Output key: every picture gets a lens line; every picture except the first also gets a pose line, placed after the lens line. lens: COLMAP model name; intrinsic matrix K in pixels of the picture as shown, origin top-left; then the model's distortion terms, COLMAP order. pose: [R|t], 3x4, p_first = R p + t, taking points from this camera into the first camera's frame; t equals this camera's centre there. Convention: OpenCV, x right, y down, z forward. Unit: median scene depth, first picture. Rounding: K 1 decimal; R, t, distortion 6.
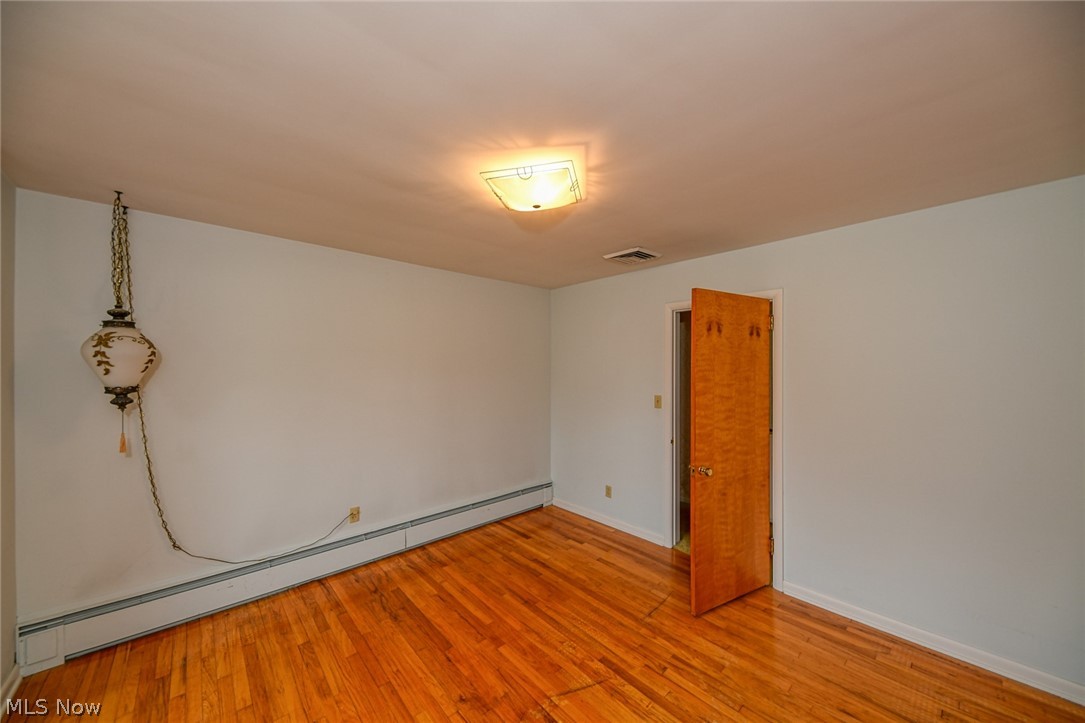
lens RADIAL K [[383.7, 0, 540.9], [0, 383.7, 365.5], [0, 0, 1]] dist [0.006987, -0.004261]
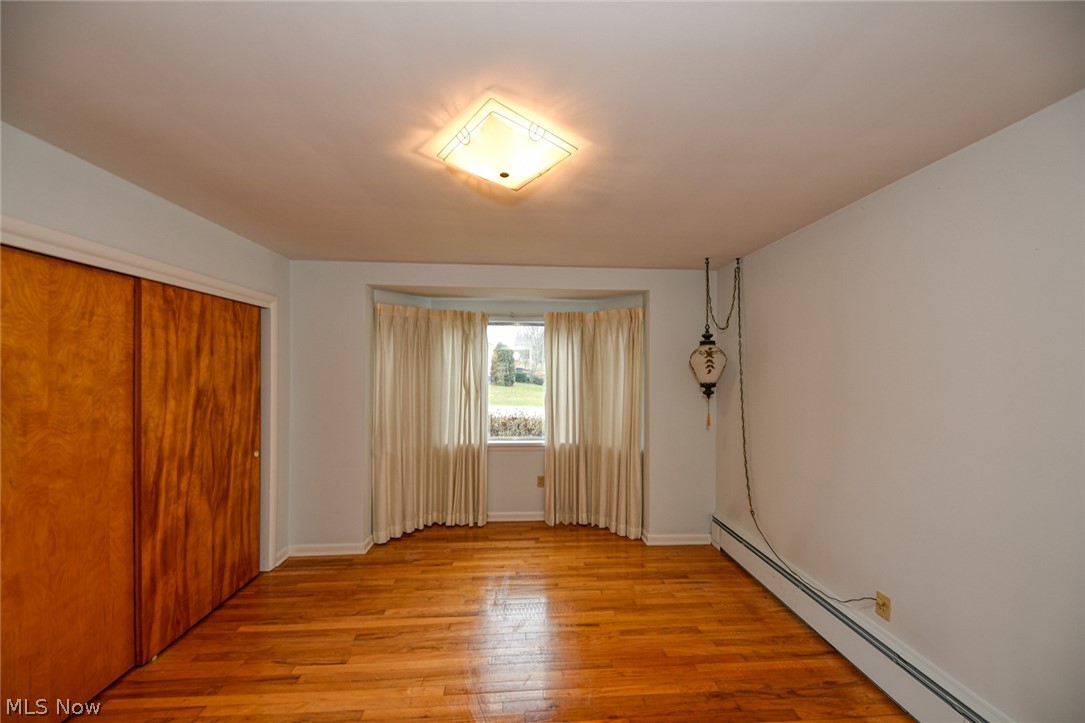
lens RADIAL K [[383.7, 0, 543.3], [0, 383.7, 365.9], [0, 0, 1]] dist [0.006987, -0.004261]
pose [[-0.620839, -0.012044, -0.783845, 0.534334], [0.000683, 0.999873, -0.015905, 0.010067], [0.783937, -0.010410, -0.620752, 1.441913]]
